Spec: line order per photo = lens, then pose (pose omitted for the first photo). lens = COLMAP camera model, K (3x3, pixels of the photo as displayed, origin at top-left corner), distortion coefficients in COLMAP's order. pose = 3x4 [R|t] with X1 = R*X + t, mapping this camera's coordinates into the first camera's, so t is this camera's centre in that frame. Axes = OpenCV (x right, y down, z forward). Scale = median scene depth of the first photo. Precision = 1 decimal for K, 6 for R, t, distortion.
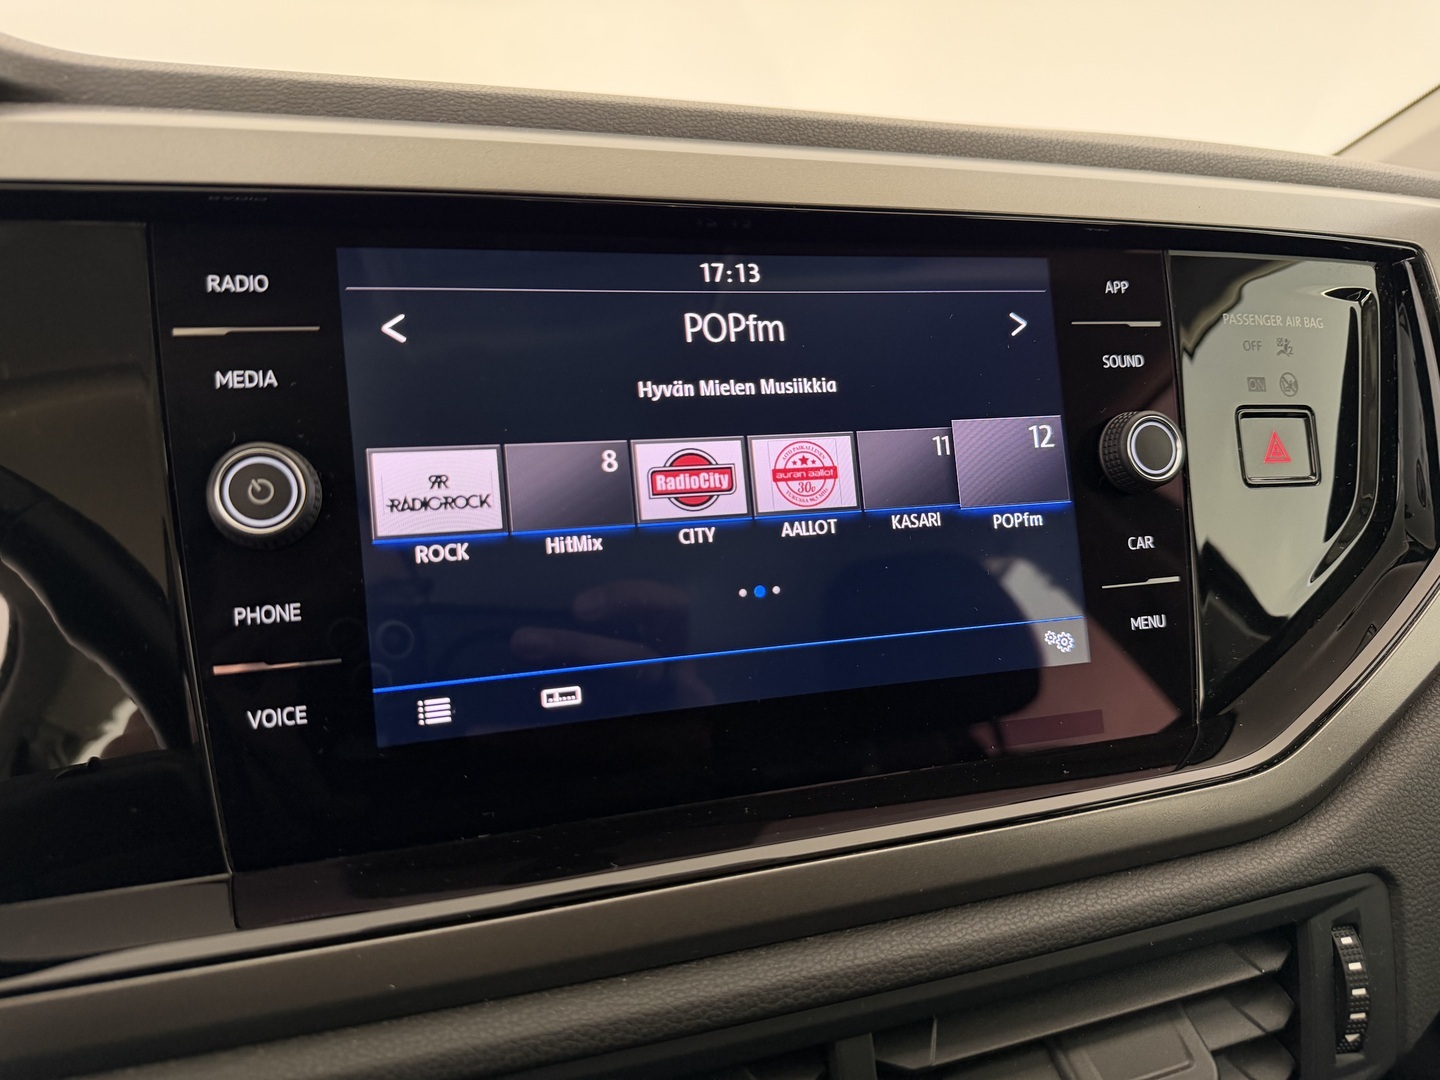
lens RADIAL K [[1077.7, 0, 720.0], [0, 1077.7, 540.0], [0, 0, 1]] dist [0.039091, -0.080939]
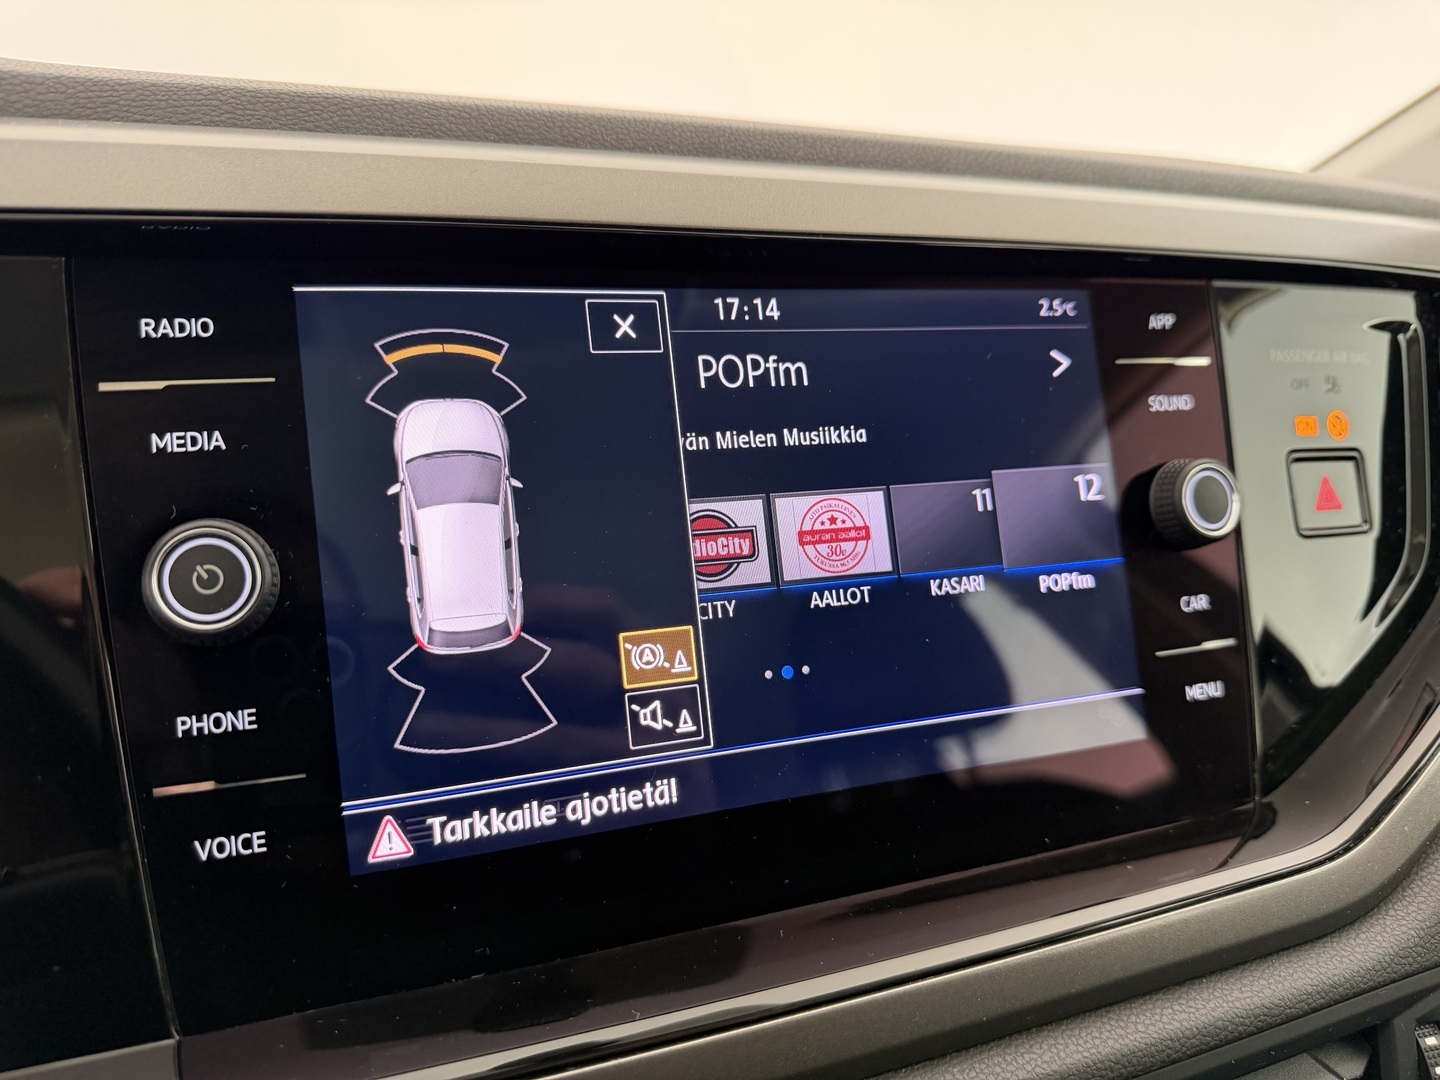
lens RADIAL K [[1072.7, 0, 726.3], [0, 1072.7, 538.6], [0, 0, 1]] dist [0.004254, -0.034185]
pose [[0.998474, -0.012437, 0.053804, -0.057922], [0.012715, 0.999907, -0.004828, -0.056631], [-0.053739, 0.005505, 0.998540, 0.129045]]
